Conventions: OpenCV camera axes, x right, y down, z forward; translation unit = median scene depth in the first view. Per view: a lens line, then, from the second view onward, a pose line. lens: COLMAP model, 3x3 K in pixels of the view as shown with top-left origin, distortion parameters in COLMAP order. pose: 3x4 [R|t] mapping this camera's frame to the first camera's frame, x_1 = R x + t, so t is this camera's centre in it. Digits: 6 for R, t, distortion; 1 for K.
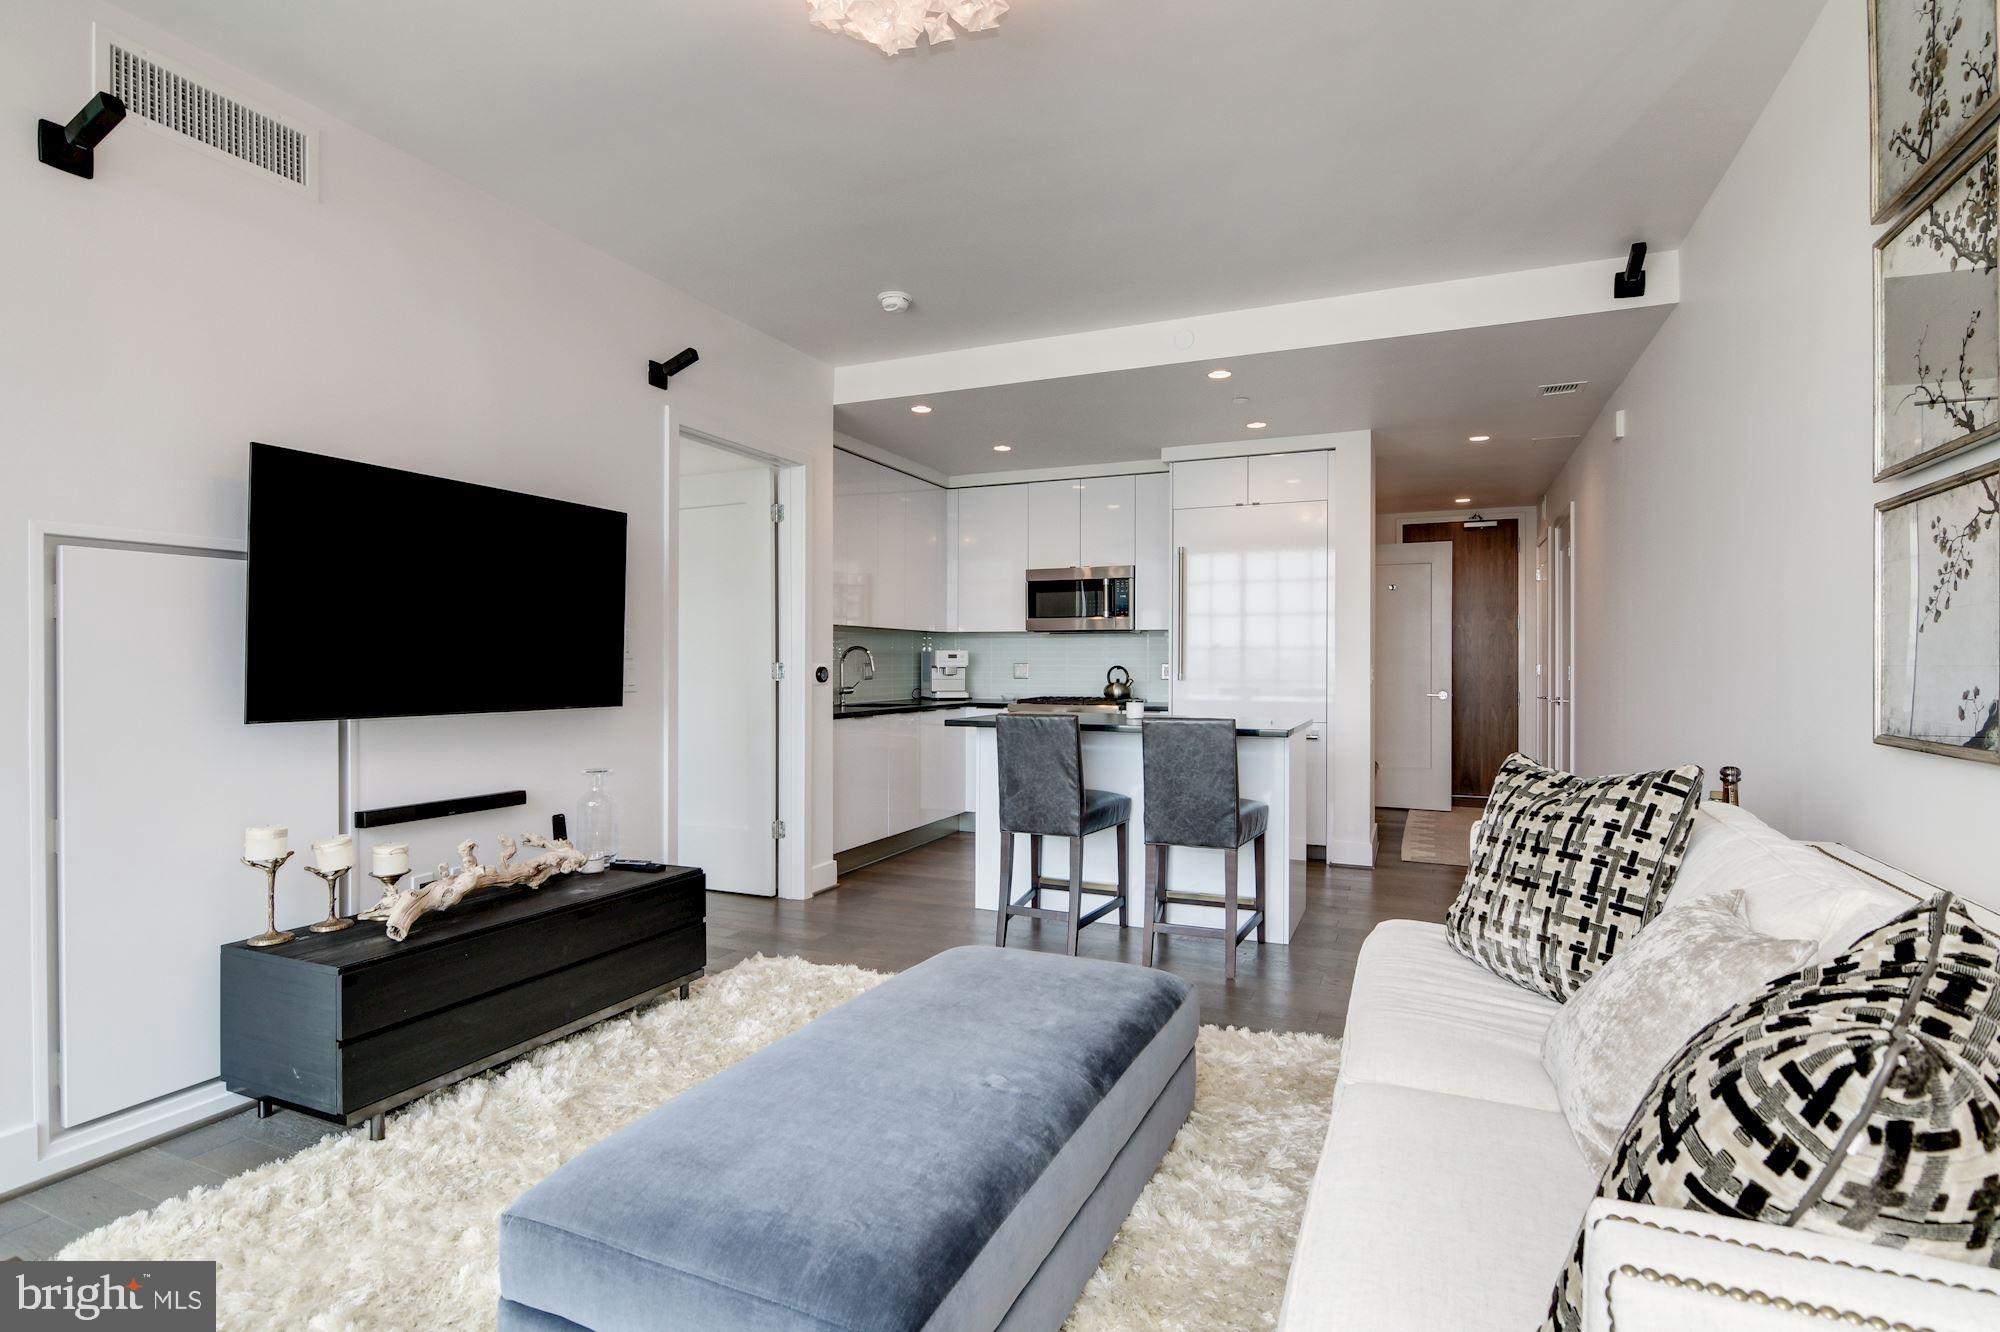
lens RADIAL K [[953.9, 0, 959.0], [0, 953.9, 668.0], [0, 0, 1]] dist [0.001647, -0.000426]
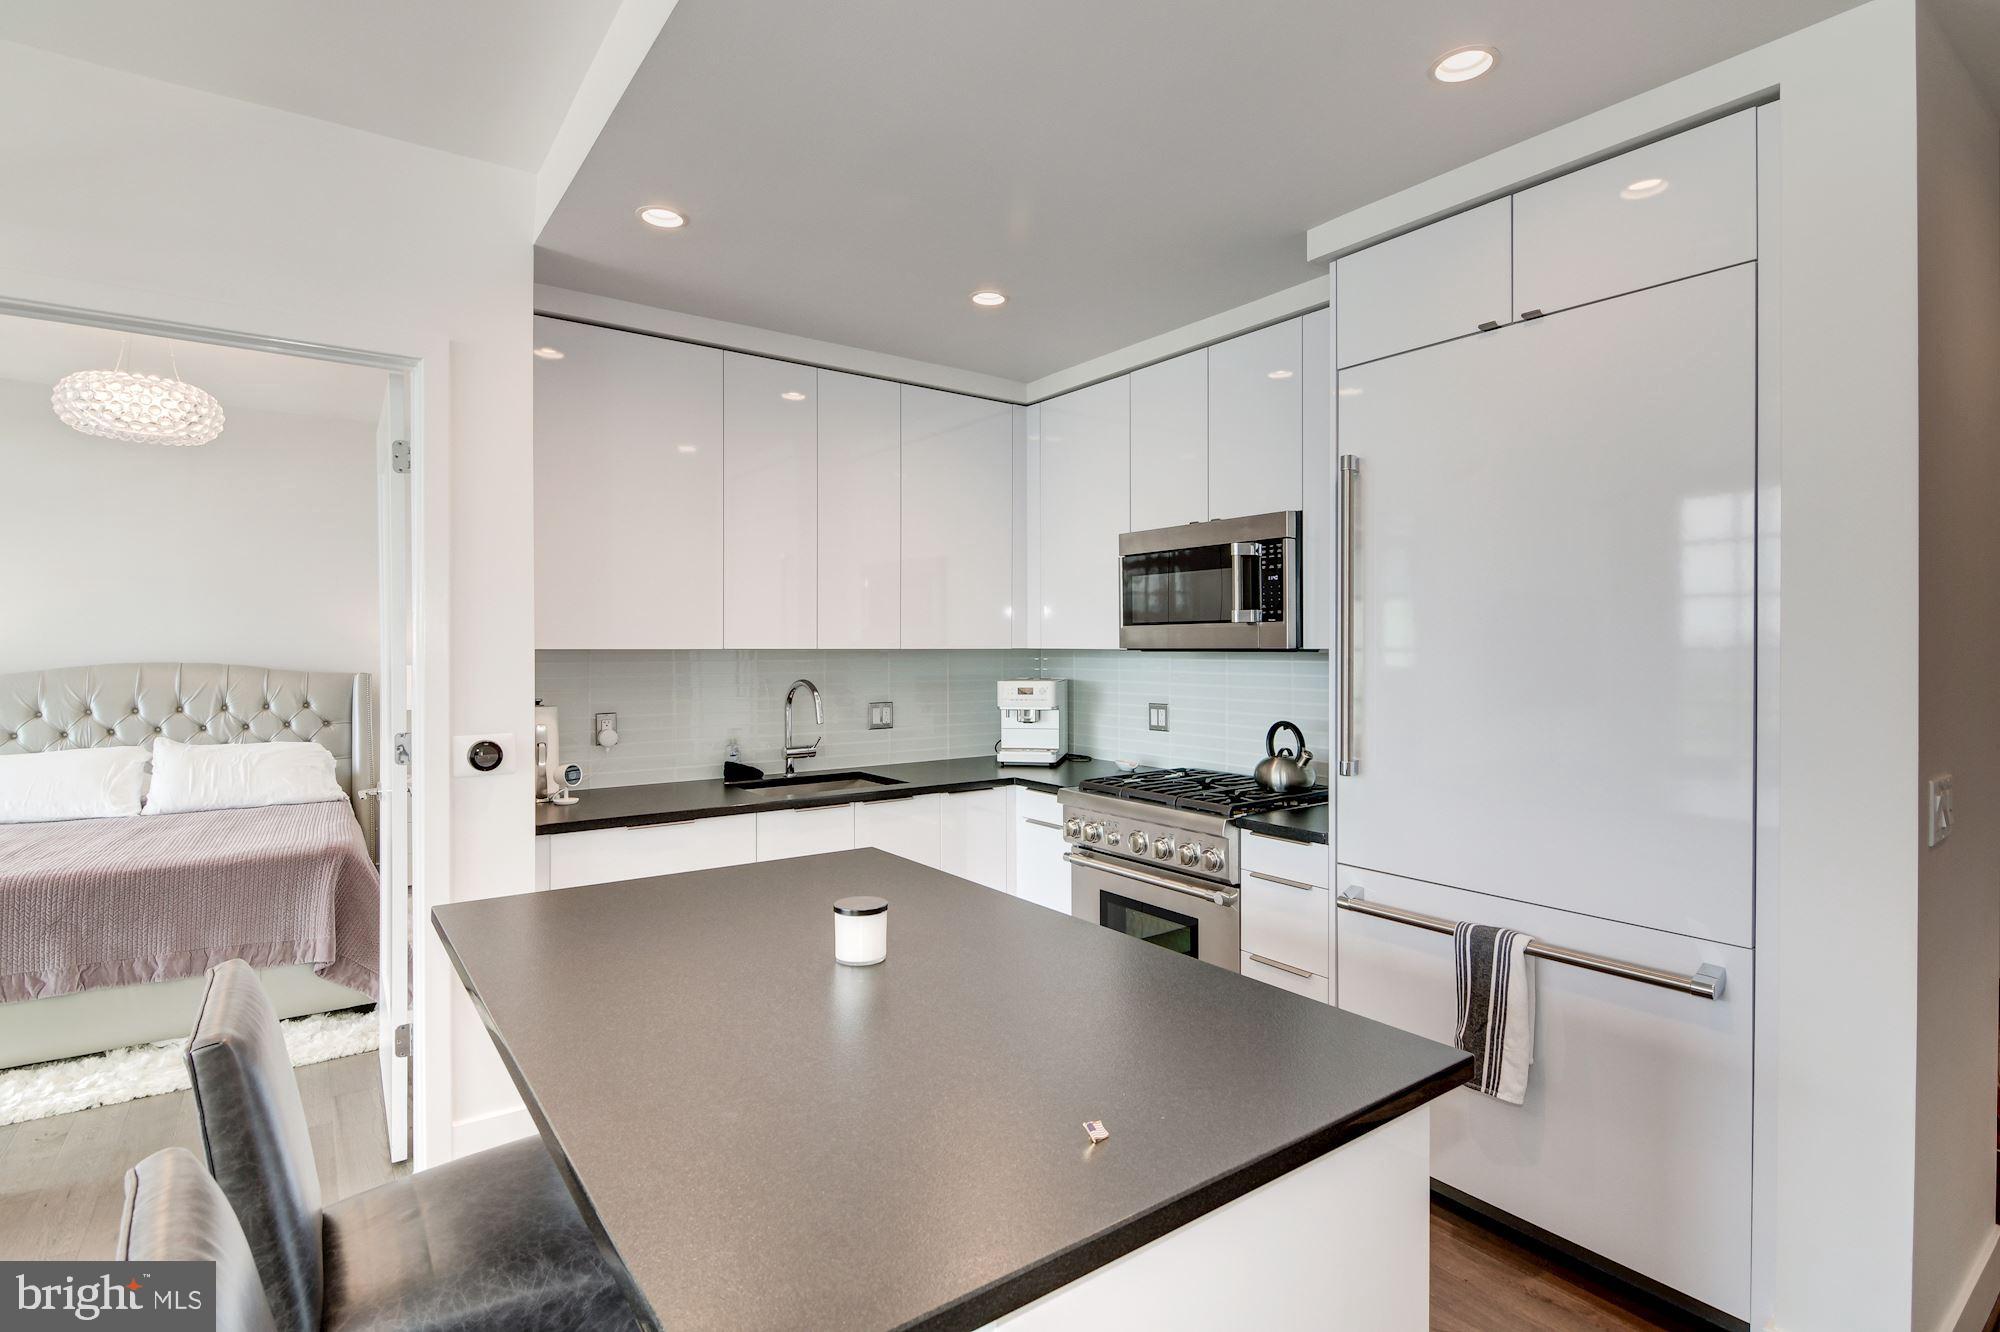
lens RADIAL K [[965.5, 0, 1004.2], [0, 965.5, 655.4], [0, 0, 1]] dist [-0.000867, -0.006793]
pose [[0.883606, -0.001773, -0.468228, 0.460543], [0.001877, 0.999998, -0.000243, -0.060710], [0.468227, -0.000664, 0.883608, 0.848260]]
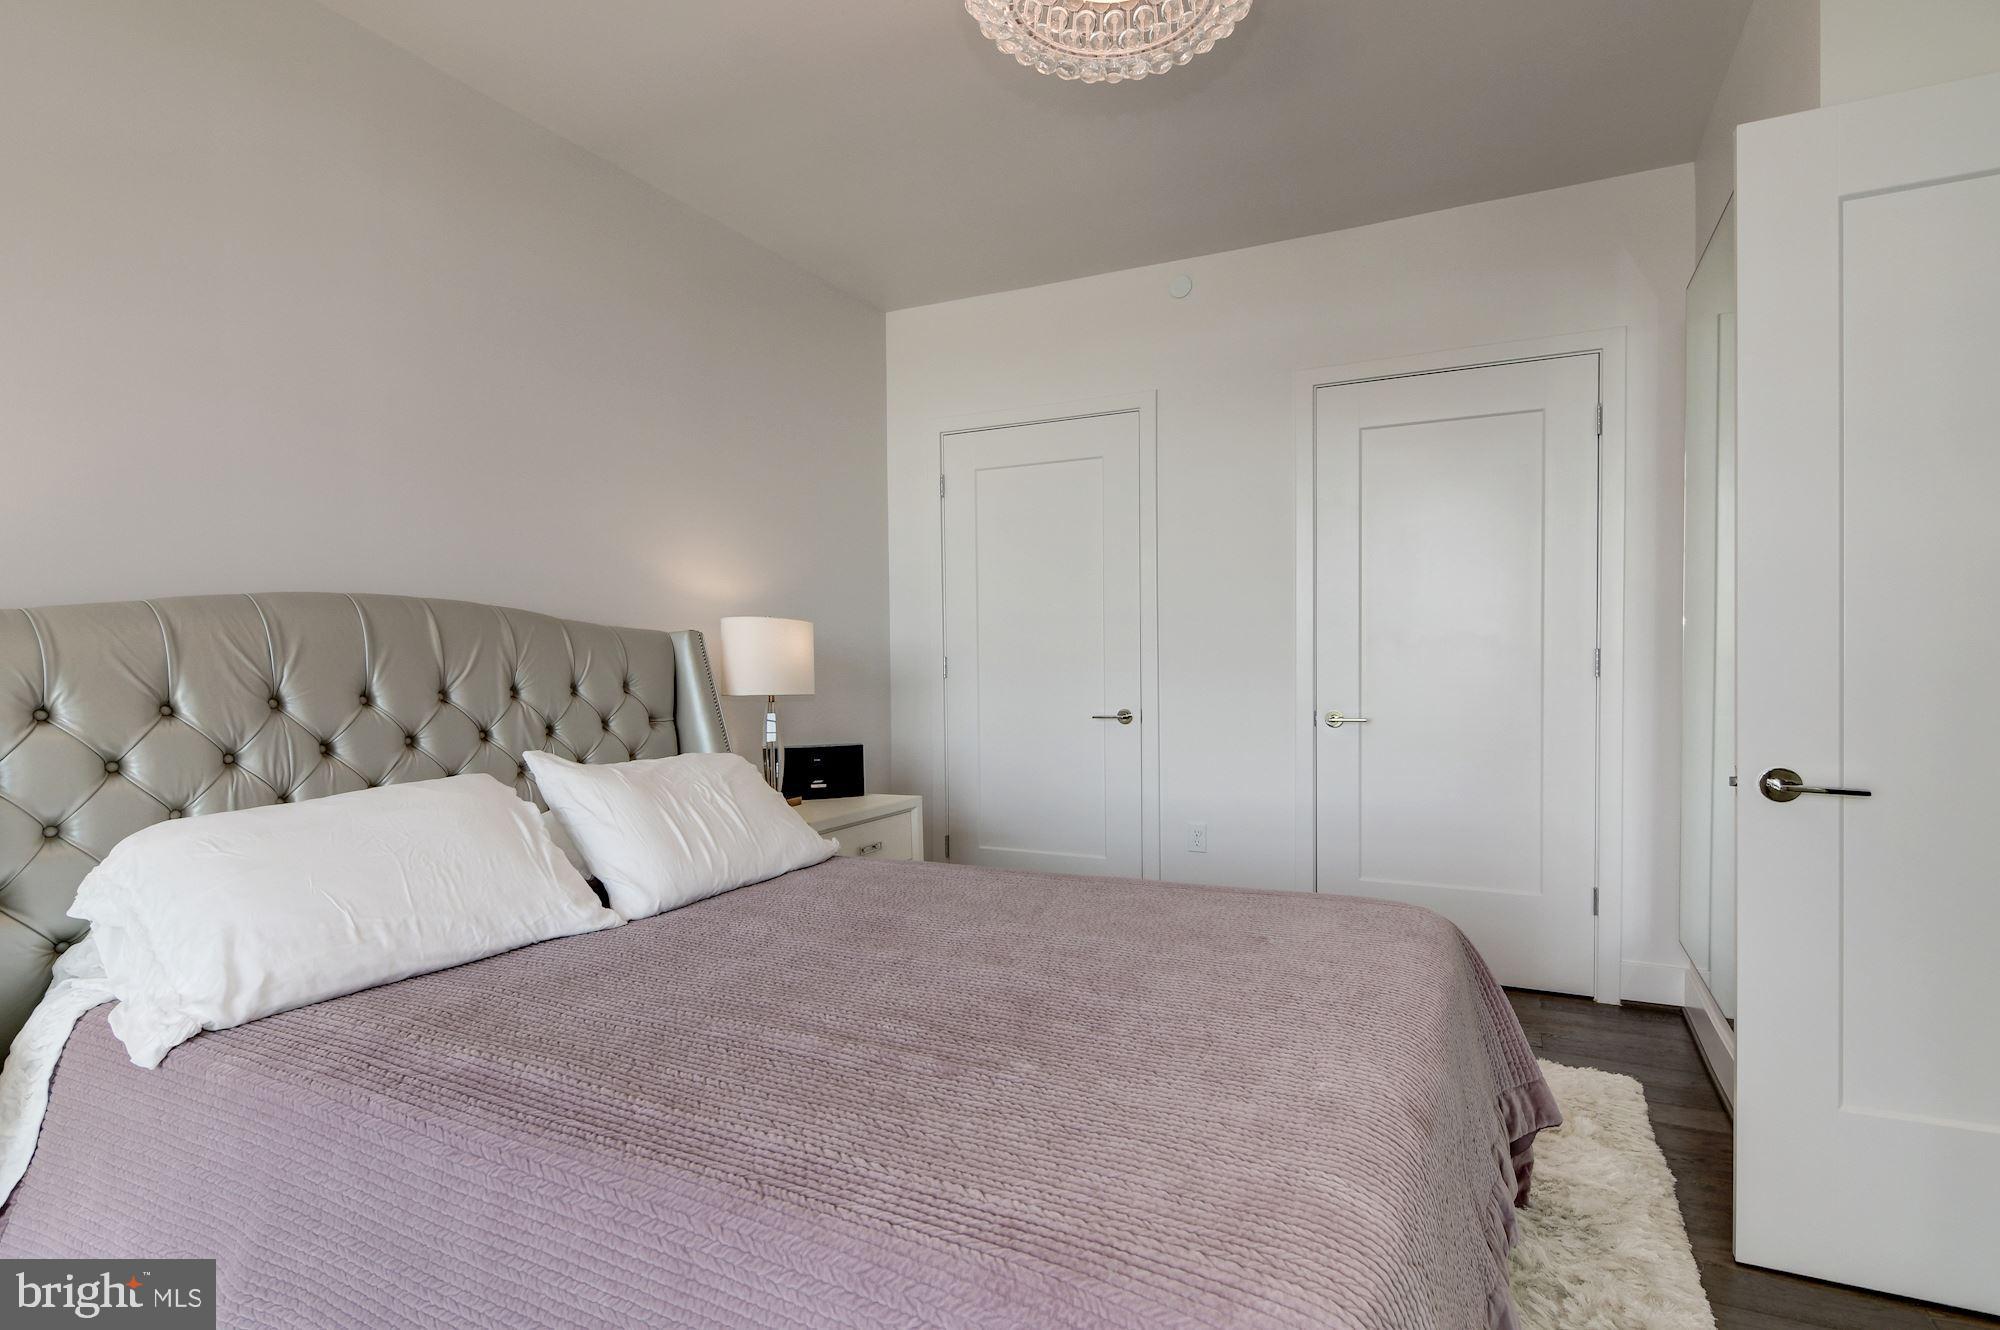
lens RADIAL K [[987.9, 0, 984.4], [0, 987.9, 650.8], [0, 0, 1]] dist [0.001950, -0.001237]
pose [[0.999599, -0.018196, -0.021689, -0.791558], [0.017809, 0.999681, -0.017913, -0.001094], [0.022008, 0.017519, 0.999604, 0.860387]]
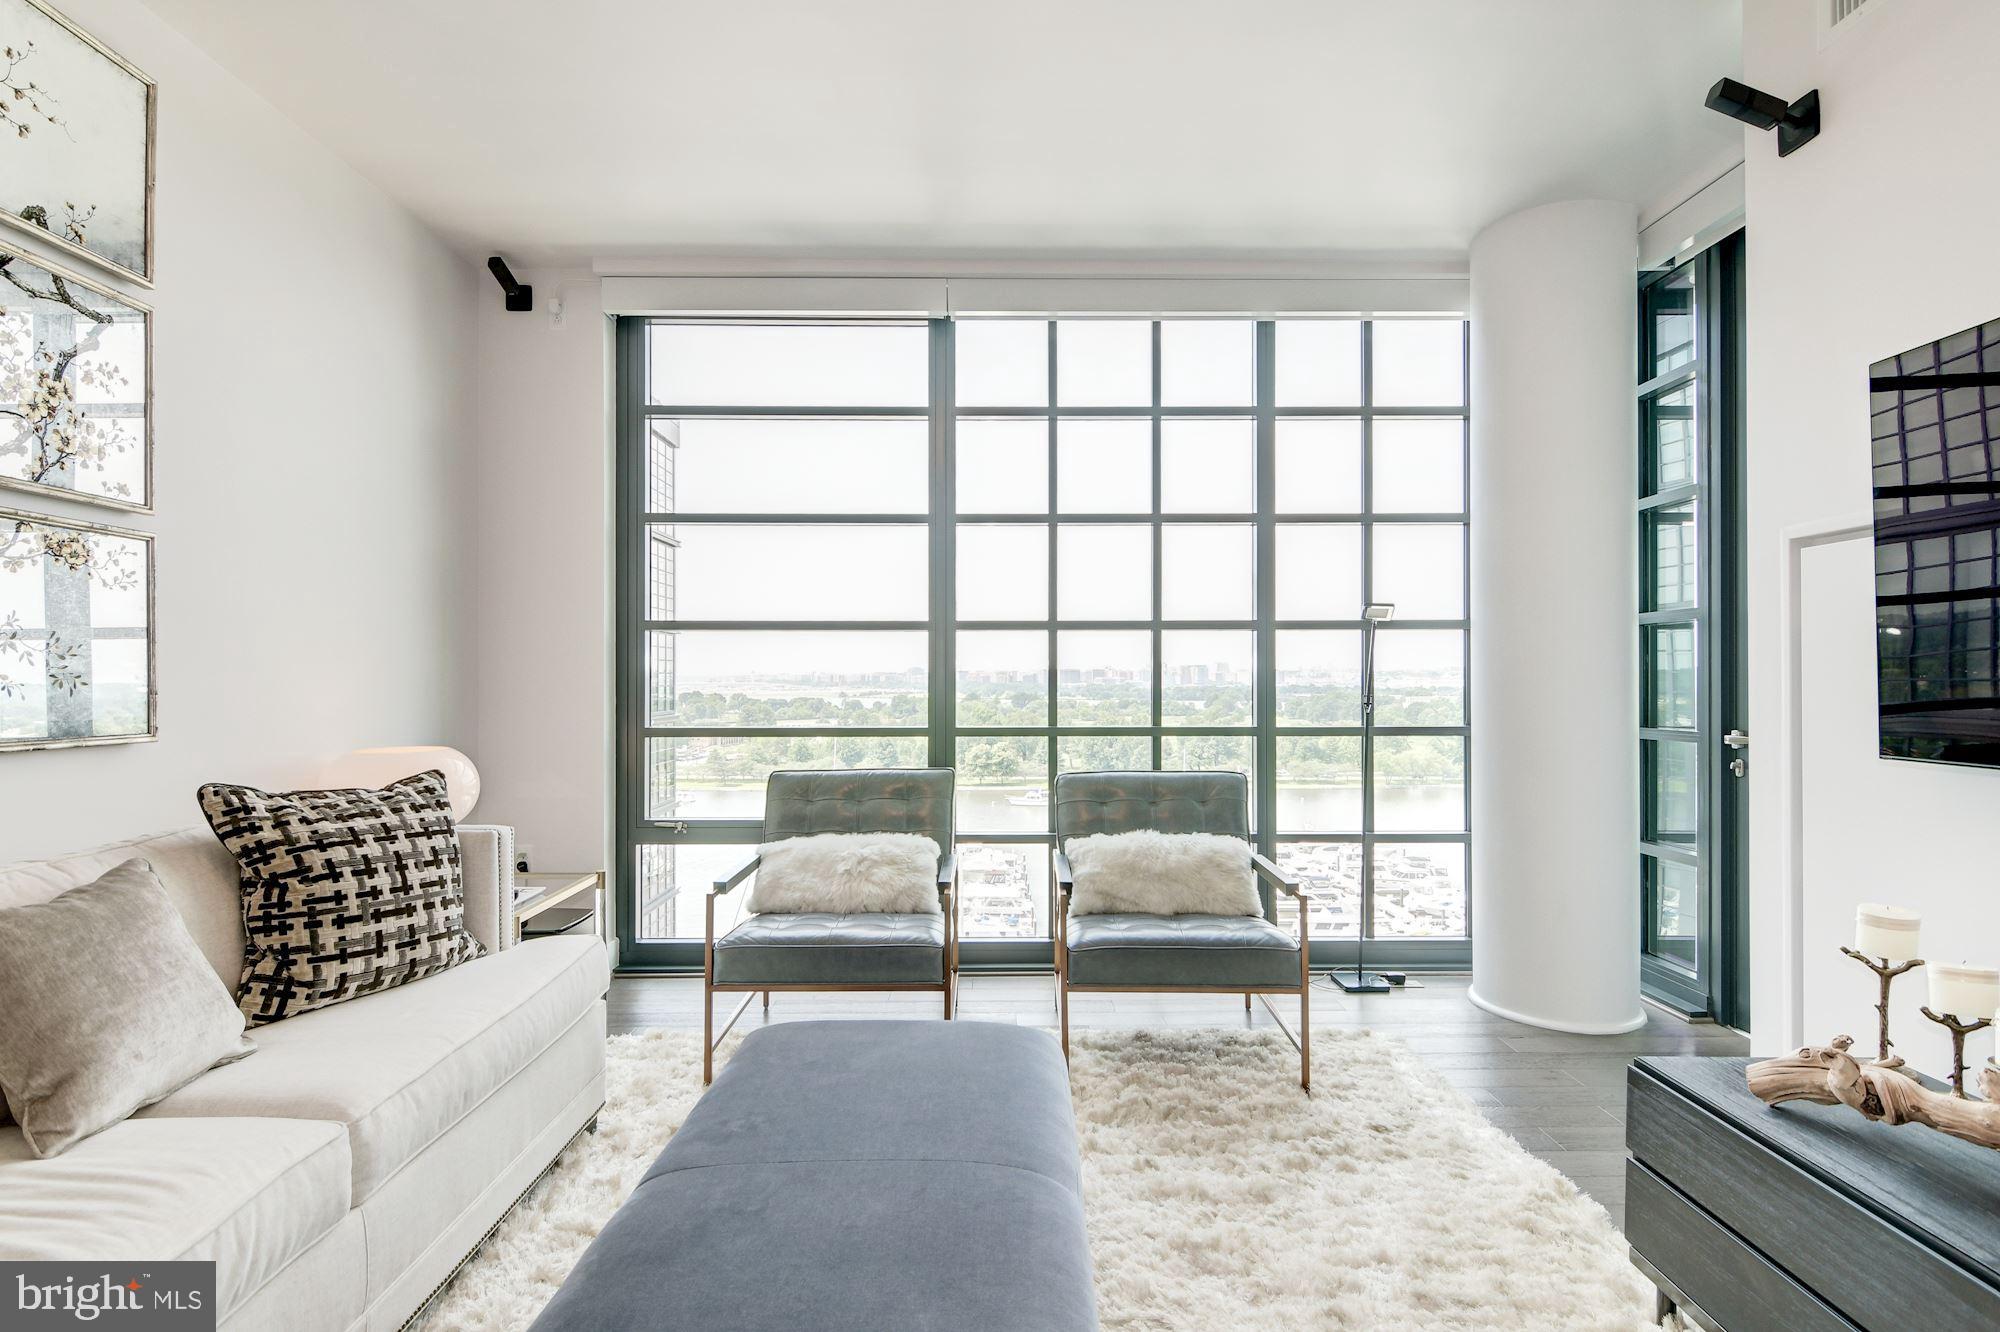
lens RADIAL K [[1005.7, 0, 975.5], [0, 1005.7, 673.1], [0, 0, 1]] dist [-0.000728, -0.002485]
pose [[-0.899972, -0.004348, -0.435926, 0.119227], [-0.003853, 0.999991, -0.002020, -0.000903], [0.435931, -0.000138, -0.899980, 0.866836]]
